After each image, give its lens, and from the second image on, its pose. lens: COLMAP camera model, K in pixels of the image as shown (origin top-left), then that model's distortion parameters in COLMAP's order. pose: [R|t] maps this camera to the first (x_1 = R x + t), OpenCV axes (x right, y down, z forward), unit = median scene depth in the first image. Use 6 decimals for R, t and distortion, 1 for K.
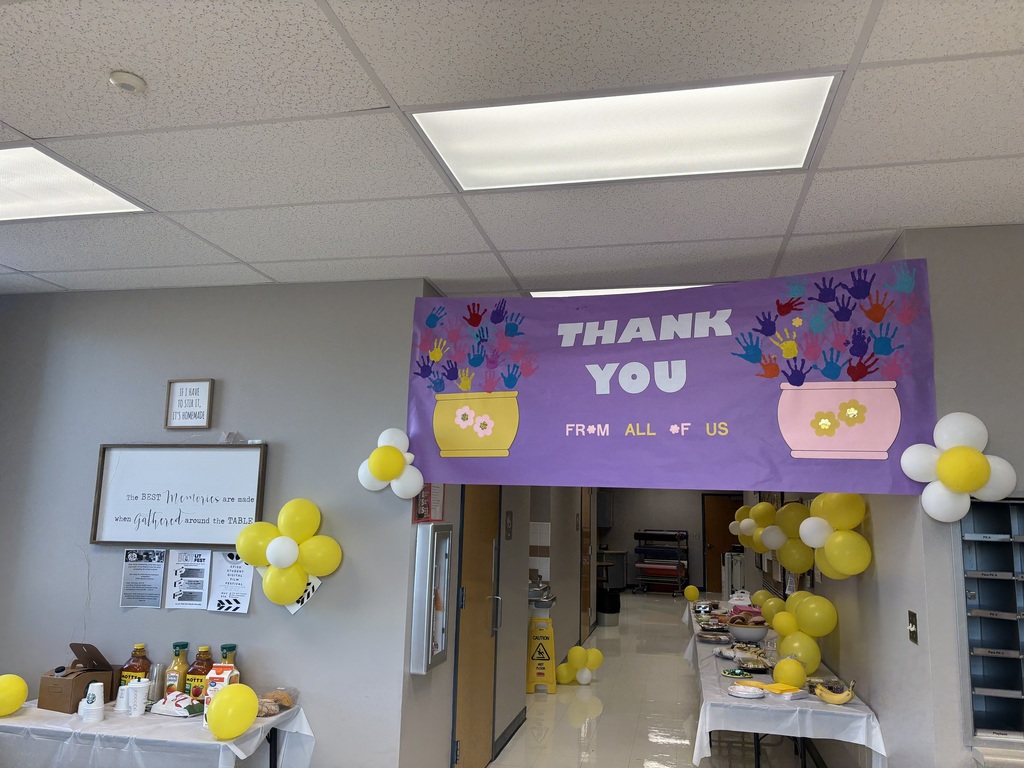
lens RADIAL K [[731.9, 0, 512.0], [0, 731.9, 384.0], [0, 0, 1]] dist [0.000999, 0.001110]
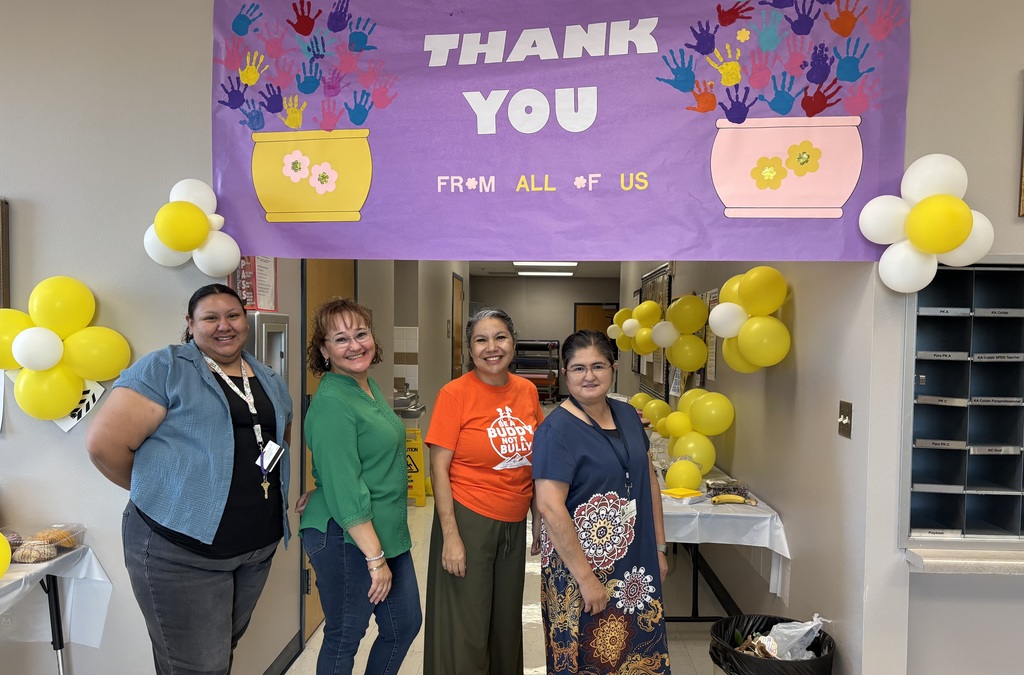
lens RADIAL K [[785.3, 0, 512.0], [0, 785.3, 337.5], [0, 0, 1]] dist [0.074035, -0.002085]
pose [[0.985247, -0.024433, 0.169384, 0.009015], [-0.008247, 0.981829, 0.189591, 0.064135], [-0.170938, -0.188191, 0.967142, 0.182831]]
